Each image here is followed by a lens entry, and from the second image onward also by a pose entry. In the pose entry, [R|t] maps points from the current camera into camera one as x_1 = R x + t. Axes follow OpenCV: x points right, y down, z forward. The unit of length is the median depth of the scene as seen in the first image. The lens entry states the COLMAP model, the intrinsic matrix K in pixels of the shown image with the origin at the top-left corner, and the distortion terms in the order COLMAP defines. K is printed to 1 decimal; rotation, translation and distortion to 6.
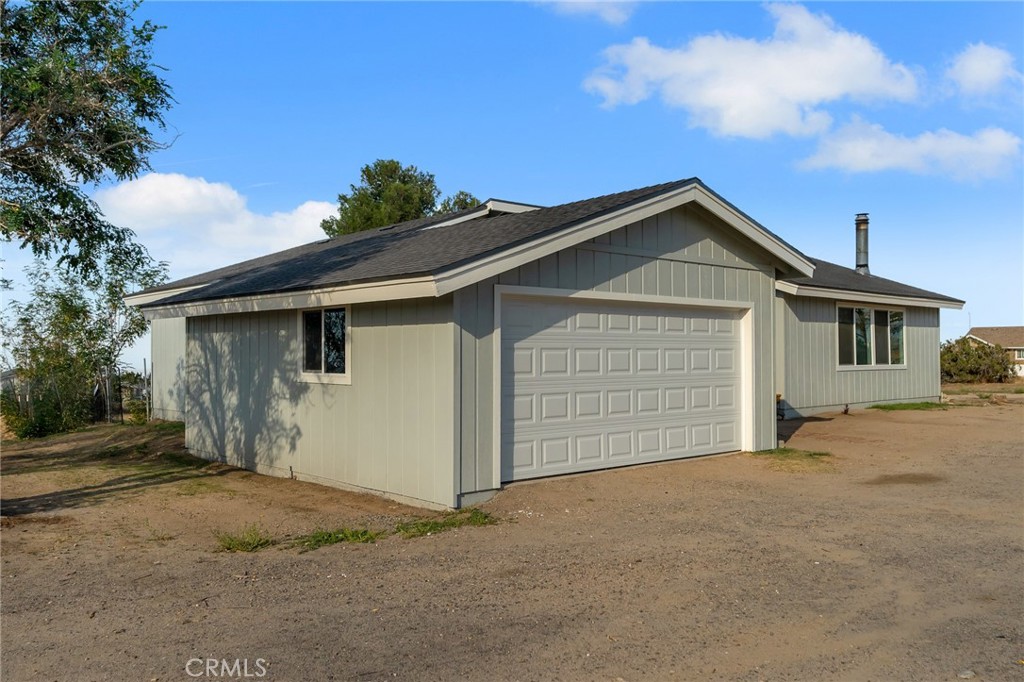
lens RADIAL K [[821.7, 0, 515.0], [0, 821.7, 326.7], [0, 0, 1]] dist [-0.006021, -0.002643]
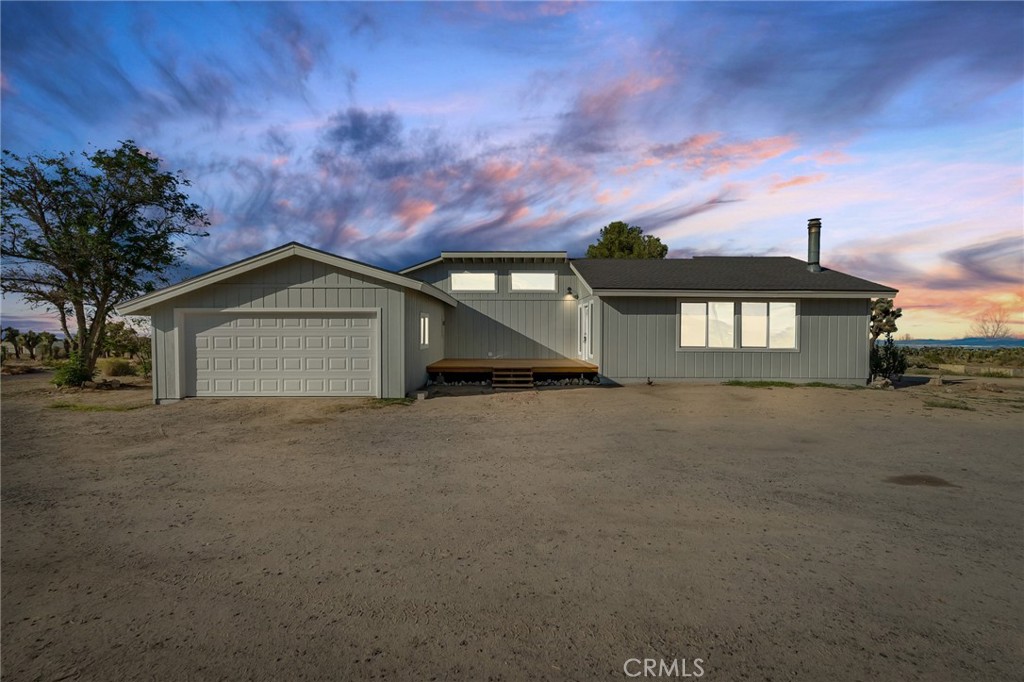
lens RADIAL K [[462.0, 0, 509.3], [0, 462.0, 332.4], [0, 0, 1]] dist [-0.001063, -0.000408]
pose [[0.766715, 0.001528, -0.641986, 0.592531], [0.017452, 0.999578, 0.023223, 0.001271], [0.641751, -0.029009, 0.766365, 0.248958]]
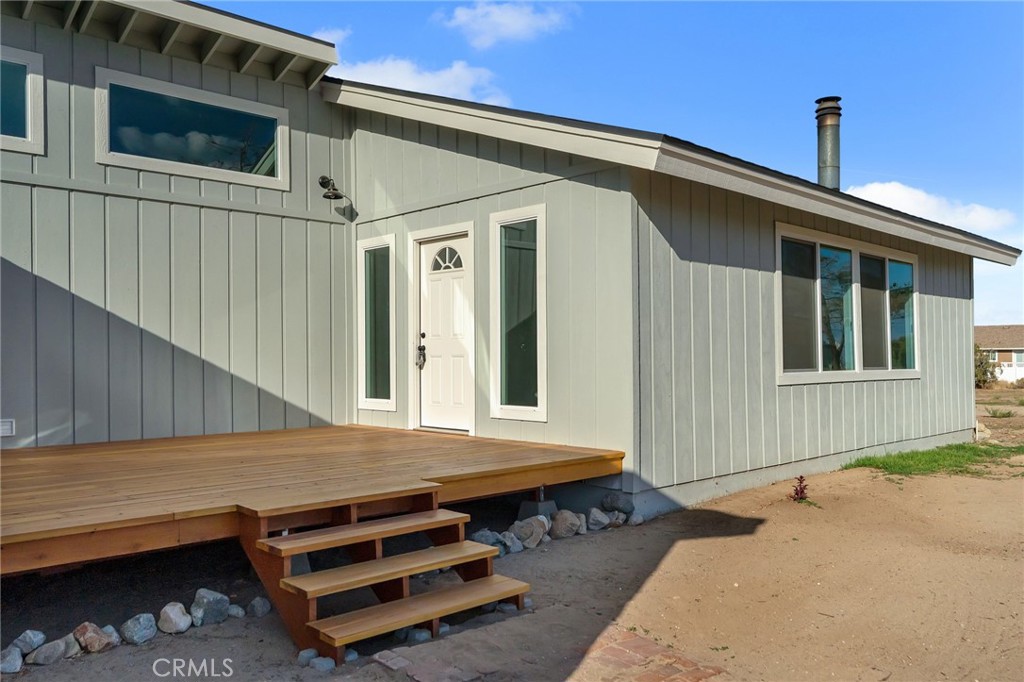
lens RADIAL K [[796.3, 0, 512.0], [0, 796.3, 341.0], [0, 0, 1]] dist [0.006995, 0.001707]
pose [[0.999391, -0.003449, 0.034731, 0.218632], [0.003082, 0.999939, 0.010631, 0.023817], [-0.034765, -0.010517, 0.999340, 0.539042]]
